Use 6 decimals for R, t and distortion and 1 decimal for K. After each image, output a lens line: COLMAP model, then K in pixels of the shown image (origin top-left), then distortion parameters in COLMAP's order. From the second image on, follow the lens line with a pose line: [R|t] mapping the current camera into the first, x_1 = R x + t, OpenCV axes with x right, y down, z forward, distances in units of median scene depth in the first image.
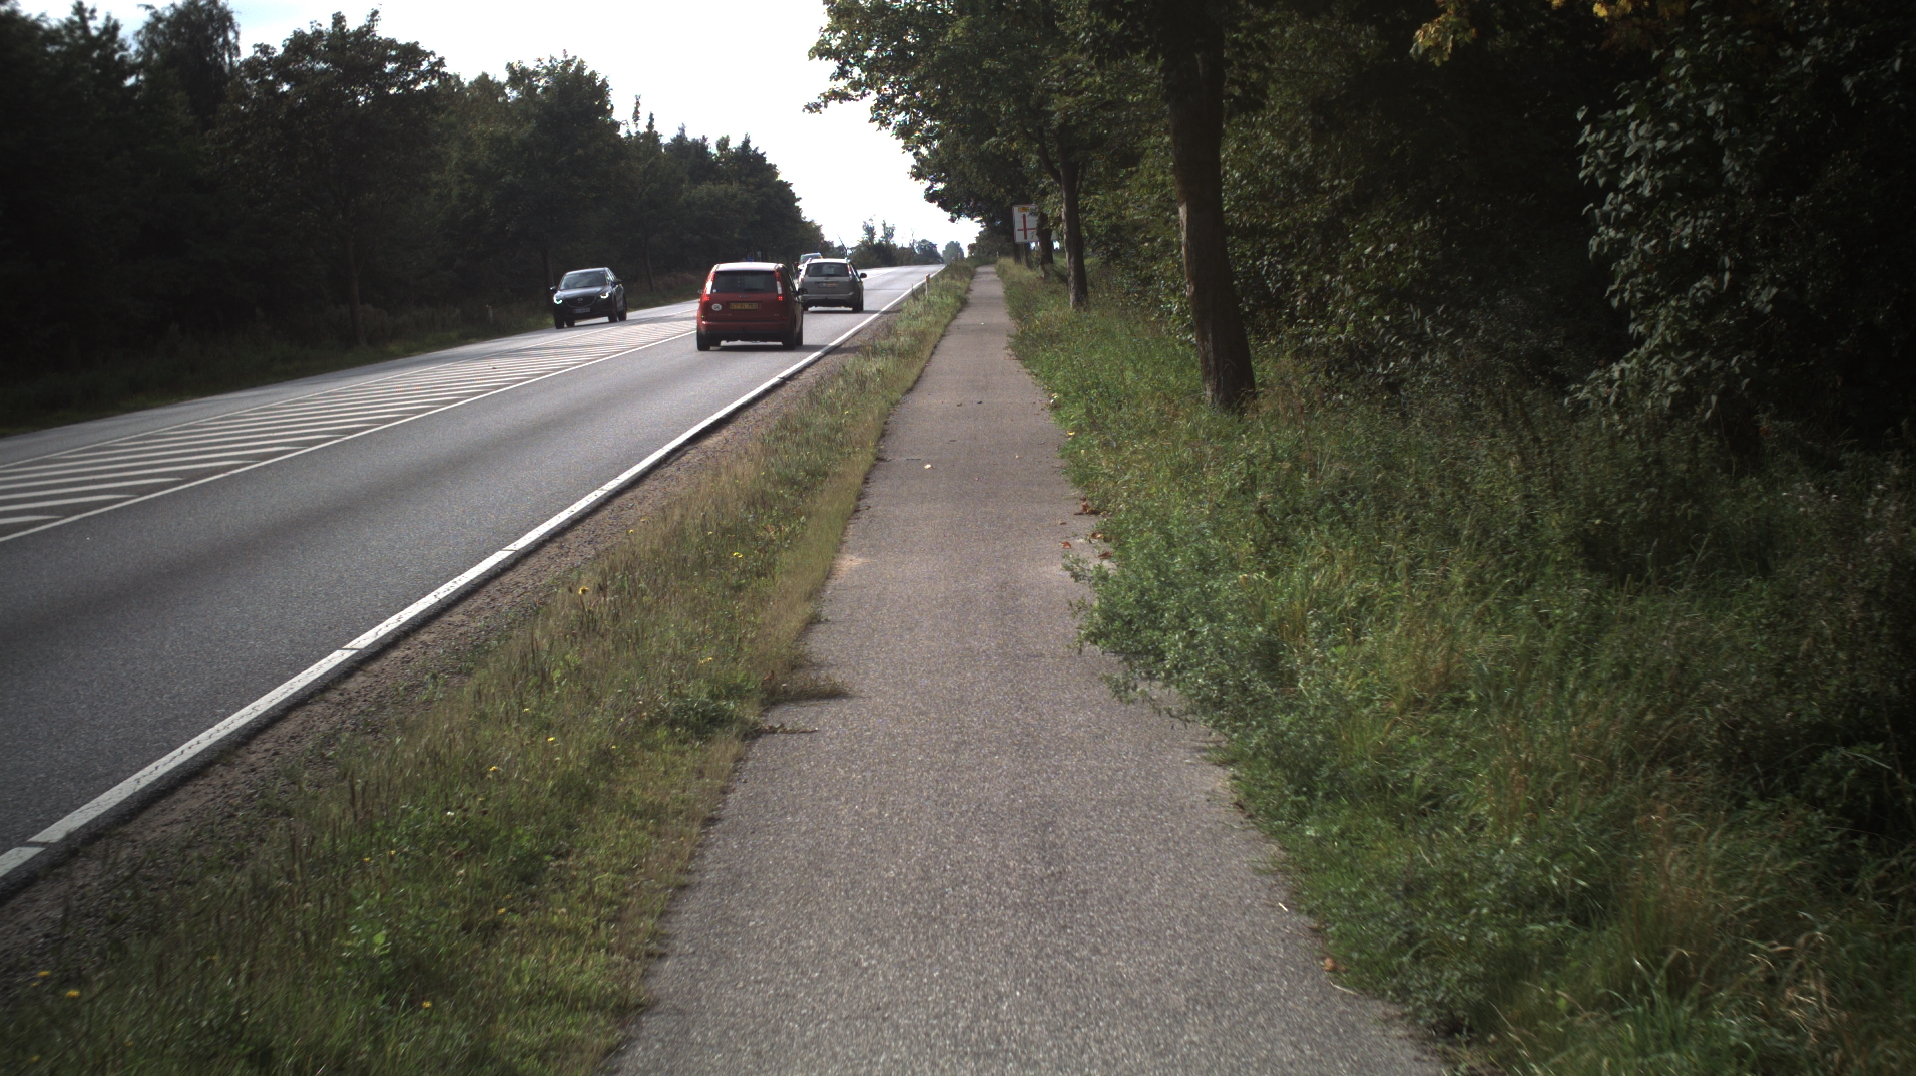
lens RADIAL K [[2109.0, 0, 958.0], [0, 2109.0, 538.0], [0, 0, 1]] dist [-0.011773, -0.014526]
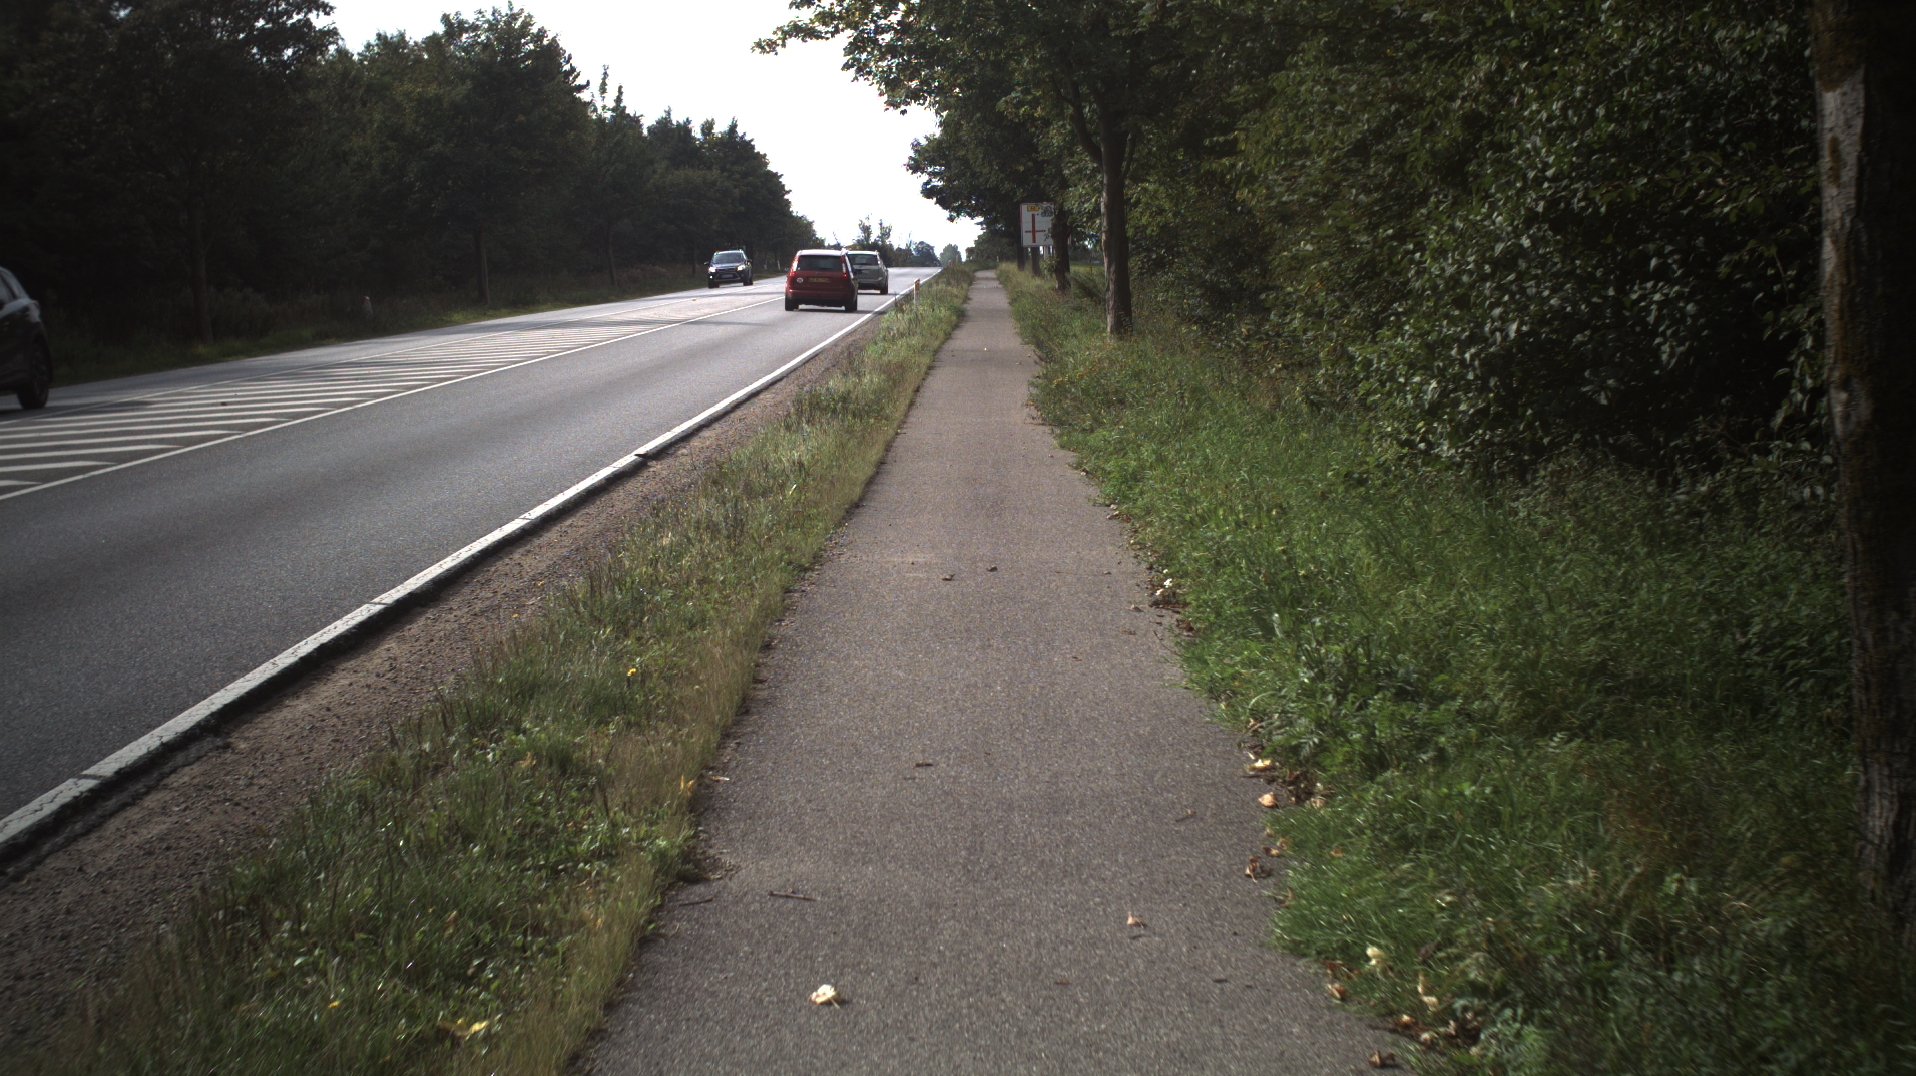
lens RADIAL K [[1398.9, 0, 959.4], [0, 1398.9, 466.7], [0, 0, 1]] dist [-0.024000, -0.002333]
pose [[0.999169, 0.039733, 0.009135, -0.000415], [-0.039845, 0.999128, 0.012473, -0.061941], [-0.008631, -0.012827, 0.999880, 0.473522]]
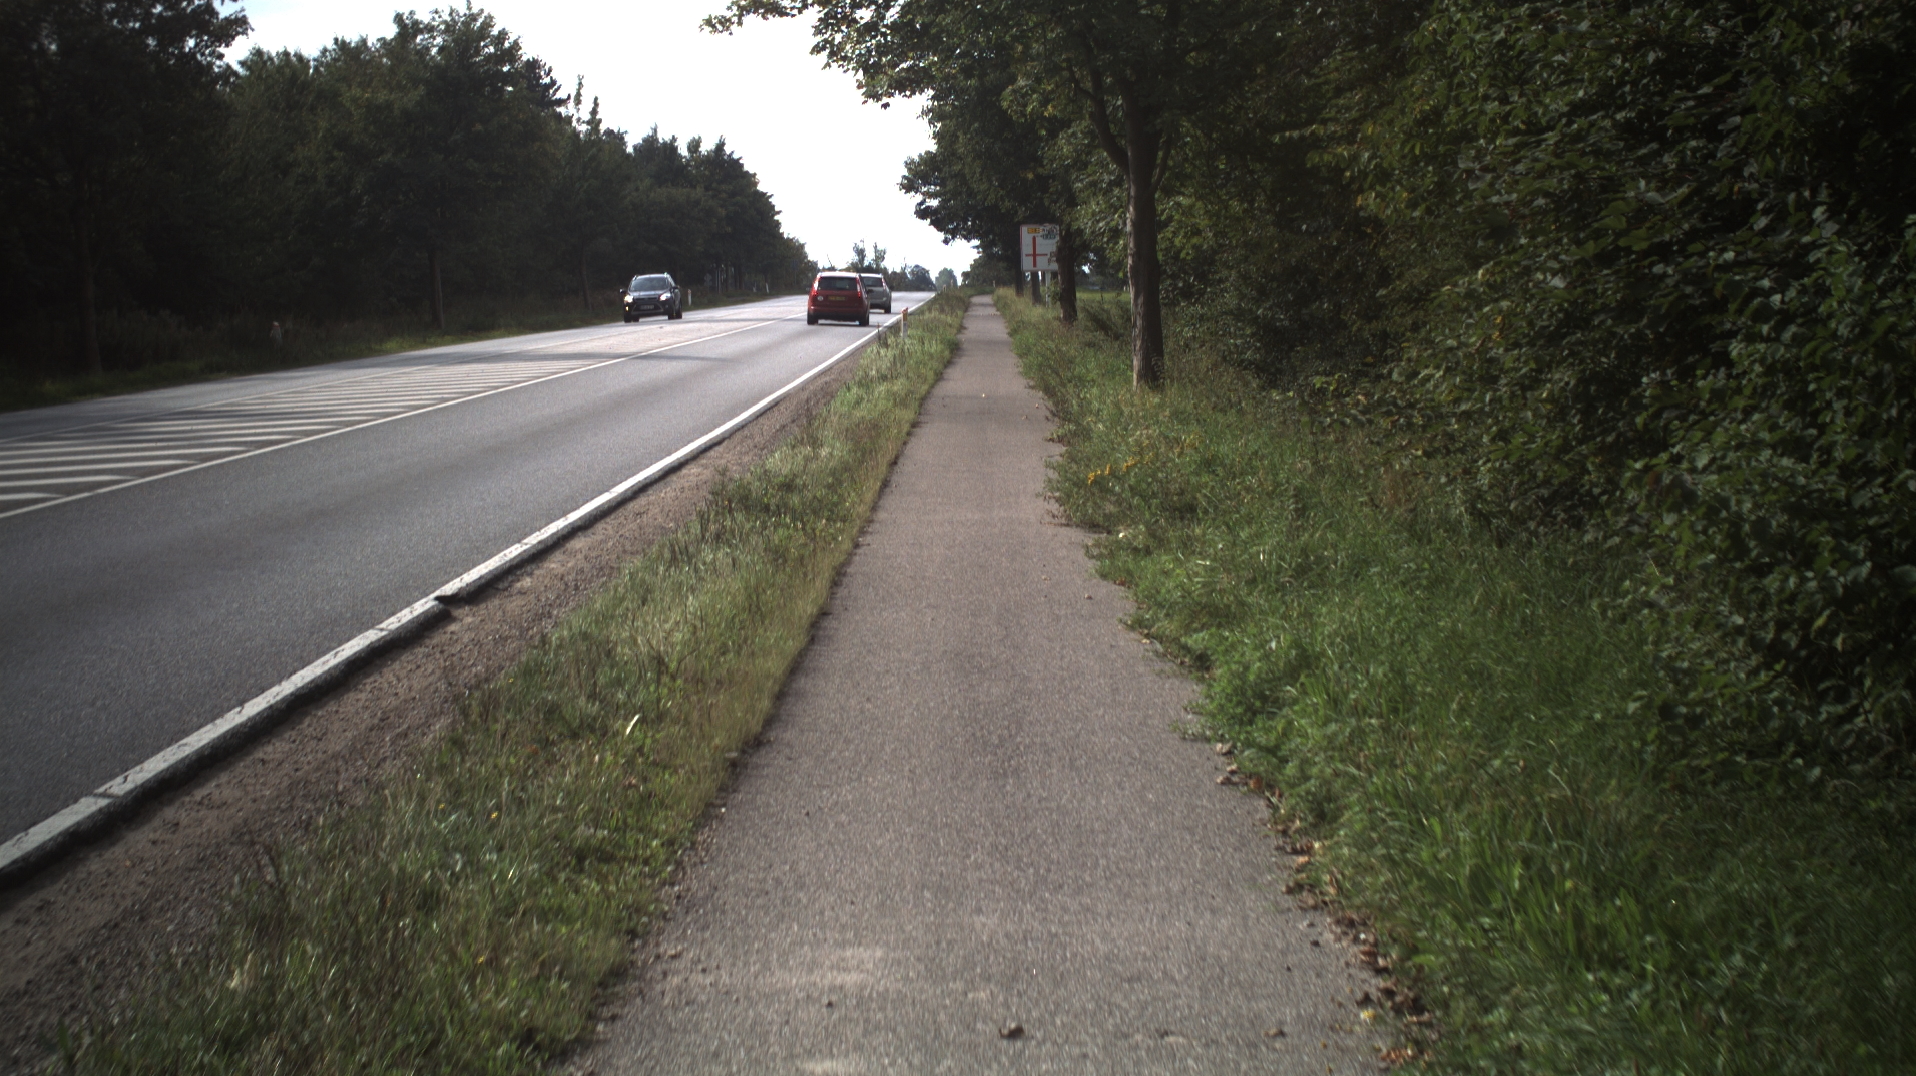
lens RADIAL K [[1195.5, 0, 960.4], [0, 1195.5, 462.7], [0, 0, 1]] dist [-0.025878, -0.000117]
pose [[0.998757, 0.047849, 0.013940, 0.000900], [-0.048072, 0.998714, 0.016128, -0.081881], [-0.013151, -0.016778, 0.999773, 0.608481]]
